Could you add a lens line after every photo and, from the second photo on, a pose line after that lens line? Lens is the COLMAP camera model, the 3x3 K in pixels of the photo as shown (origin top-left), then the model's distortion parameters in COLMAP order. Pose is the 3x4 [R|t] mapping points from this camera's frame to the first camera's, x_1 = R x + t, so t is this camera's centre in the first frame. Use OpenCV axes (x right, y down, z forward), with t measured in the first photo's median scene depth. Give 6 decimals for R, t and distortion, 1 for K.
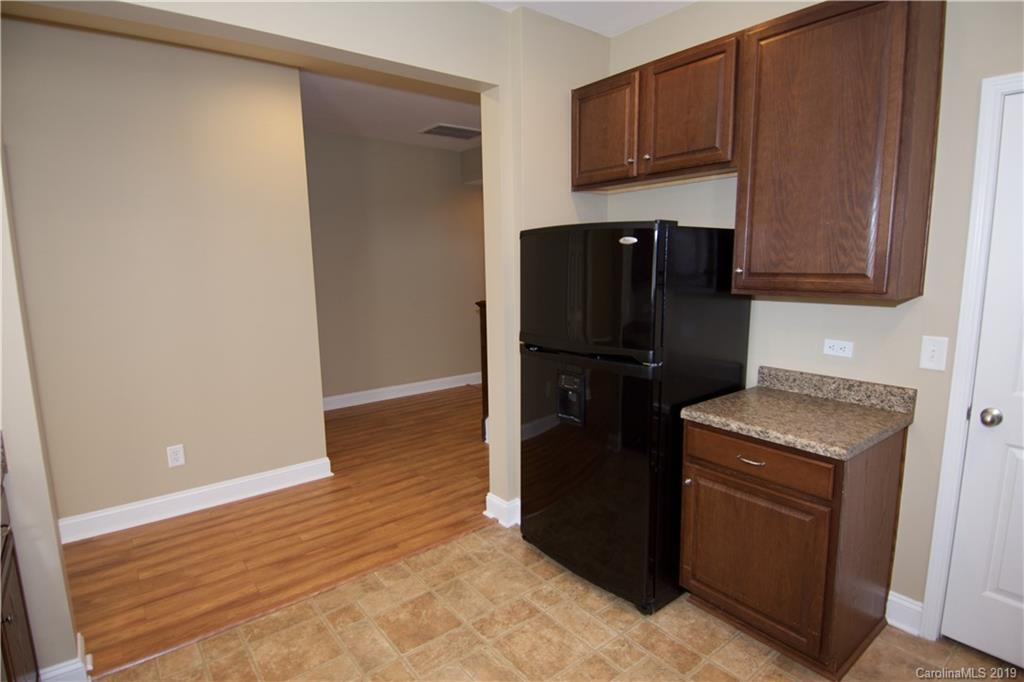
lens RADIAL K [[534.9, 0, 517.2], [0, 534.9, 342.1], [0, 0, 1]] dist [0.051109, -0.055422]
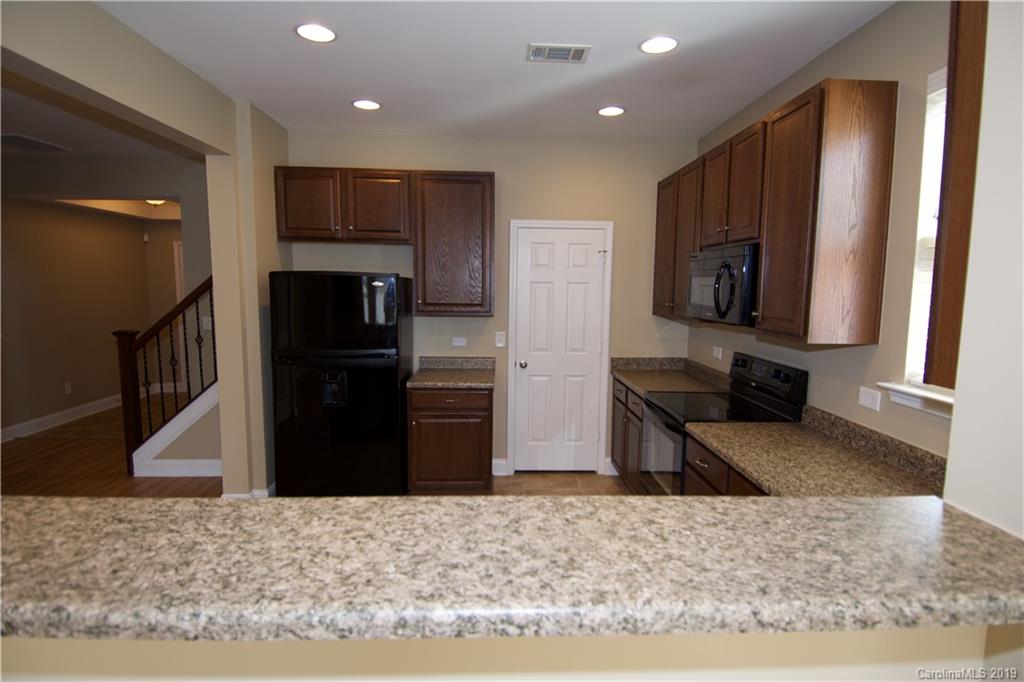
lens RADIAL K [[534.9, 0, 517.2], [0, 534.9, 342.1], [0, 0, 1]] dist [0.051109, -0.055422]
pose [[0.593902, -0.062231, 0.802127, -0.904815], [0.102012, 0.994782, 0.001647, 0.032498], [-0.798044, 0.080848, 0.597151, -0.334881]]
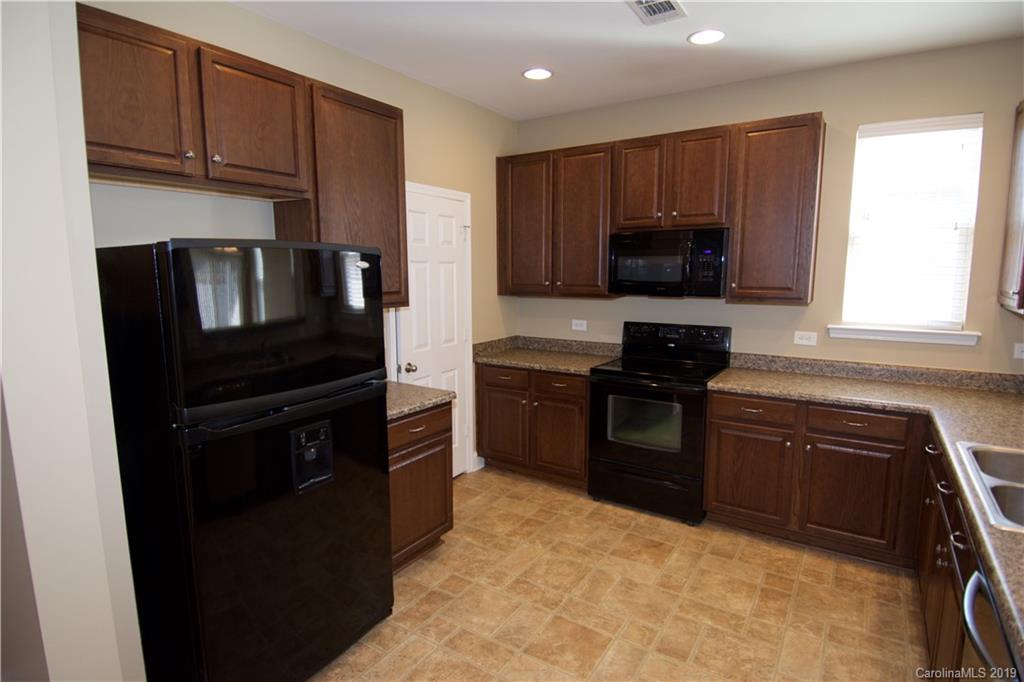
lens RADIAL K [[534.9, 0, 517.2], [0, 534.9, 342.1], [0, 0, 1]] dist [0.051109, -0.055422]
pose [[-0.319822, -0.108395, 0.941257, -0.860974], [0.158784, 0.973253, 0.166031, -0.170174], [-0.934078, 0.202557, -0.294056, 1.064434]]
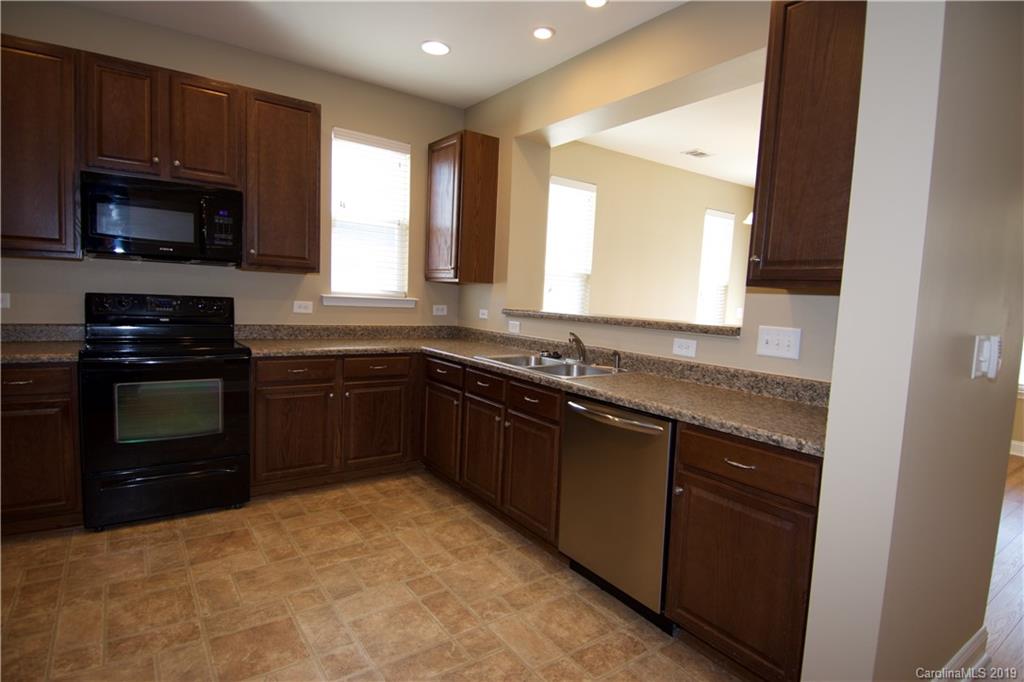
lens RADIAL K [[534.9, 0, 517.2], [0, 534.9, 342.1], [0, 0, 1]] dist [0.051109, -0.055422]
pose [[-0.998545, -0.031704, 0.043610, -0.504735], [-0.020089, 0.969377, 0.244756, -0.126327], [-0.050035, 0.243524, -0.968603, 1.401301]]
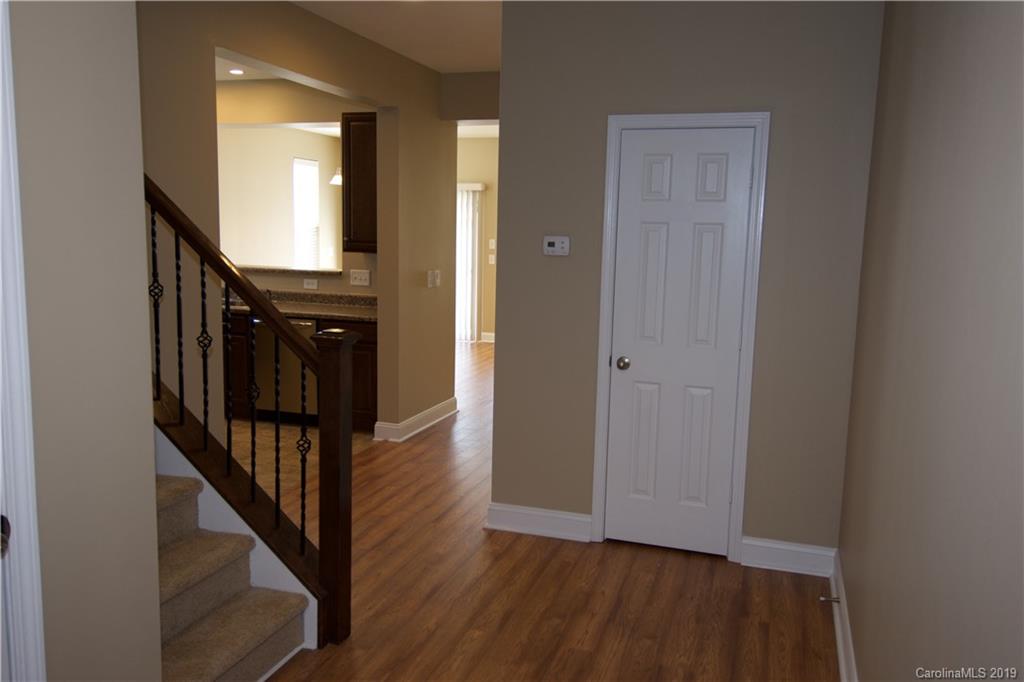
lens RADIAL K [[827.6, 0, 512.0], [0, 827.6, 341.0], [0, 0, 1]] dist [-0.004294, -0.001280]
pose [[-0.841447, 0.083011, -0.533926, 0.080126], [-0.080689, 0.957745, 0.276067, -0.466805], [0.534281, 0.275378, -0.799194, 2.838769]]
